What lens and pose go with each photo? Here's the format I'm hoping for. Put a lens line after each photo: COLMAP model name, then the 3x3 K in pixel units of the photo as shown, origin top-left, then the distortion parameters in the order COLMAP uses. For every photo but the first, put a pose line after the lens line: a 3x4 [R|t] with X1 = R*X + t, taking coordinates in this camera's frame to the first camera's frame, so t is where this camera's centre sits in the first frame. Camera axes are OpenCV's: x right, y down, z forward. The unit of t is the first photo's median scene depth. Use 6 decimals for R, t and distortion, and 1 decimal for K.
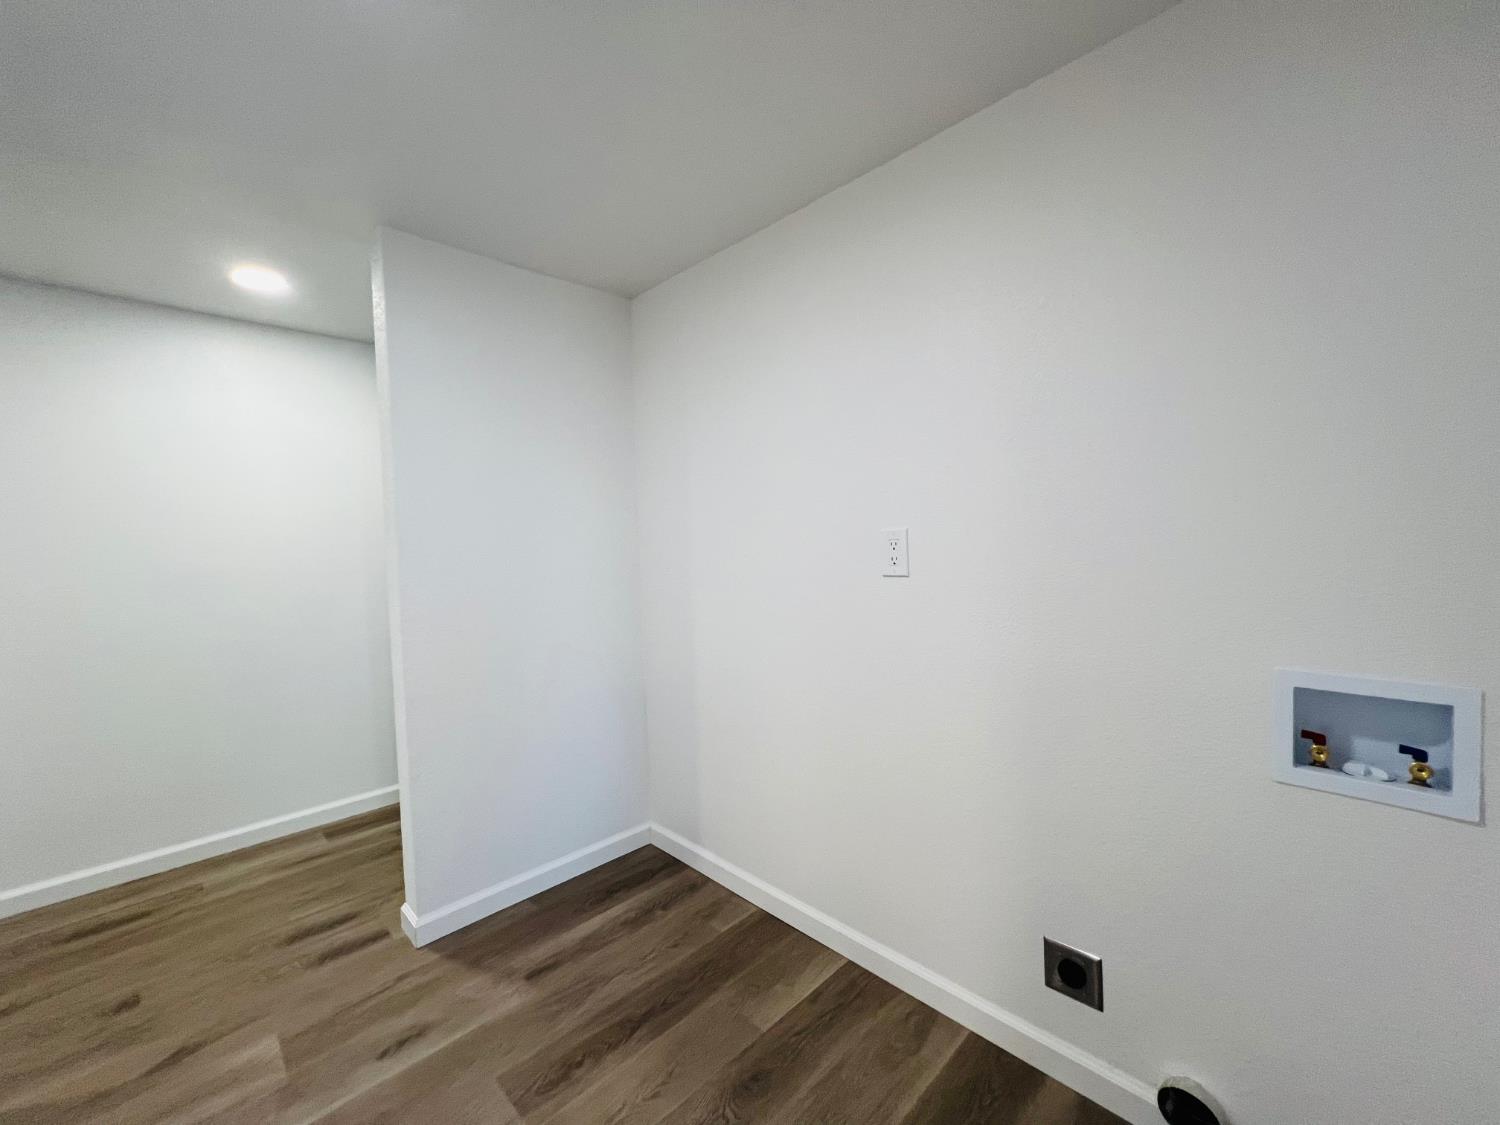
lens RADIAL K [[601.1, 0, 747.2], [0, 601.1, 560.8], [0, 0, 1]] dist [-0.002712, 0.000602]
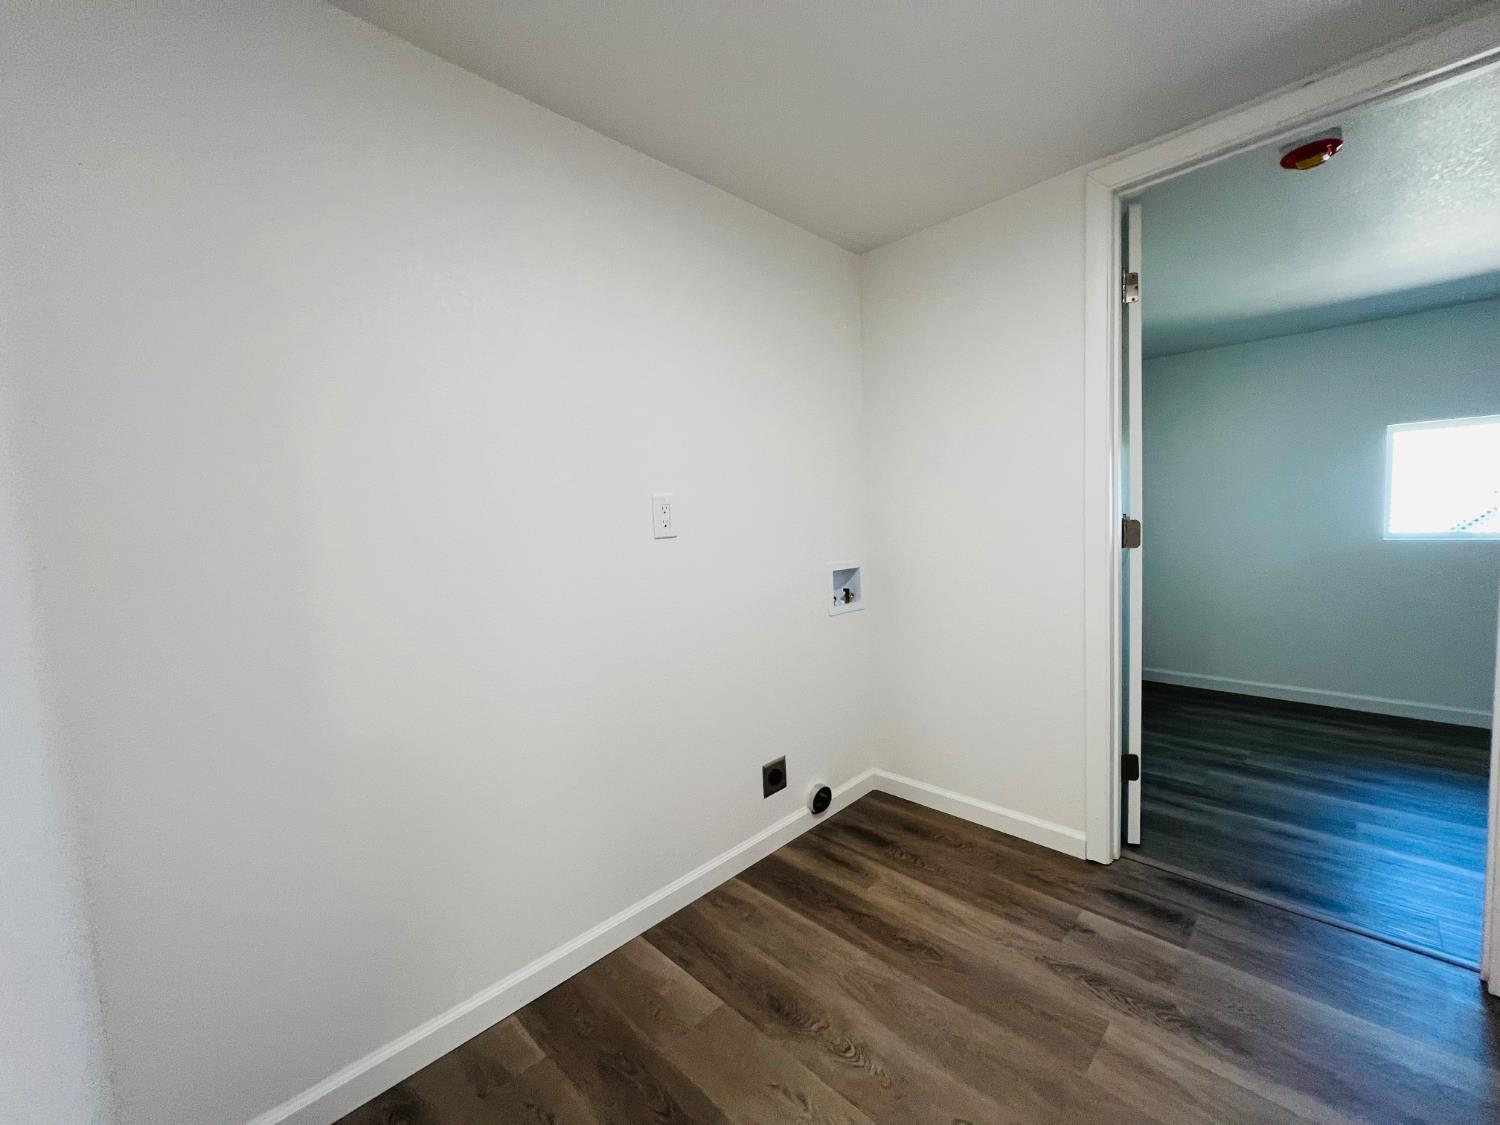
lens RADIAL K [[601.5, 0, 744.8], [0, 601.5, 560.4], [0, 0, 1]] dist [0.000771, -0.000022]
pose [[0.005195, -0.042016, 0.999103, -0.921249], [0.081775, 0.995788, 0.041451, 0.034676], [-0.996637, 0.081486, 0.008609, 0.906242]]
